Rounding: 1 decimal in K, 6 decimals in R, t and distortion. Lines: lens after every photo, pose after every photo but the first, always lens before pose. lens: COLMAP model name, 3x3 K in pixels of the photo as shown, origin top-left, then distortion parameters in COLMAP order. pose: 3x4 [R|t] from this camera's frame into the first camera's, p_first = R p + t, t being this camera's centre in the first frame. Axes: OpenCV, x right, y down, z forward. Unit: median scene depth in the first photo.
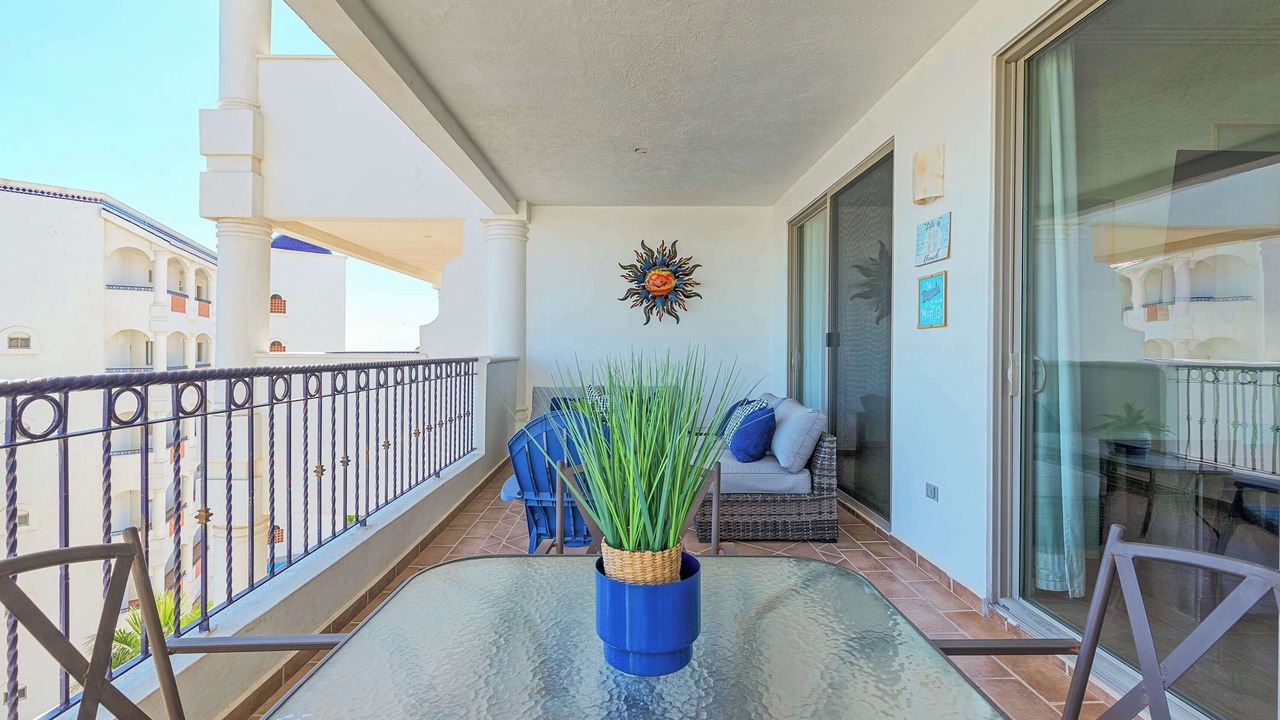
lens RADIAL K [[587.5, 0, 633.1], [0, 587.5, 349.1], [0, 0, 1]] dist [0.009968, -0.000002]
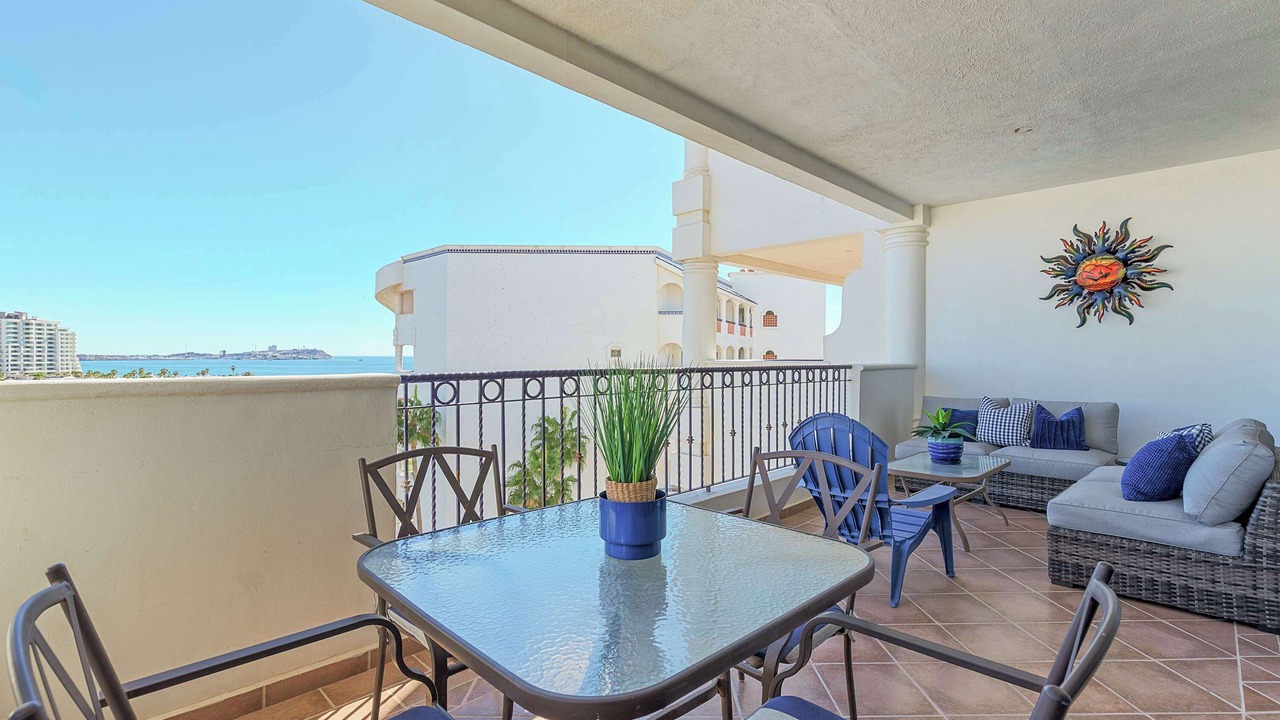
lens RADIAL K [[579.3, 0, 640.0], [0, 579.3, 360.0], [0, 0, 1]] dist [0.005753, -0.000090]
pose [[0.710429, 0.002307, -0.703765, 0.159391], [0.000860, 0.999991, 0.004146, 0.000414], [0.703769, -0.003551, 0.710420, -0.011090]]
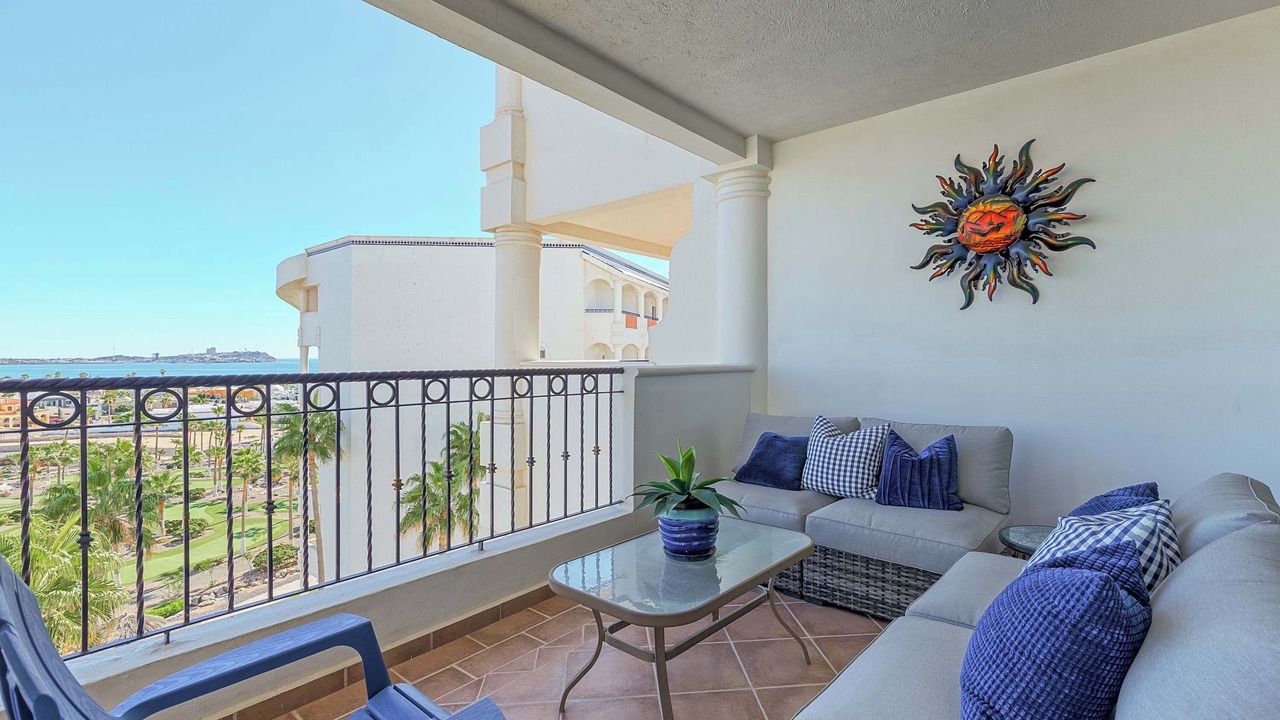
lens RADIAL K [[579.3, 0, 640.0], [0, 579.3, 360.0], [0, 0, 1]] dist [0.005753, -0.000090]
pose [[0.757939, -0.002251, -0.652322, 0.147225], [0.005515, 0.999980, 0.002958, 0.002800], [0.652302, -0.005839, 0.757937, 0.399912]]
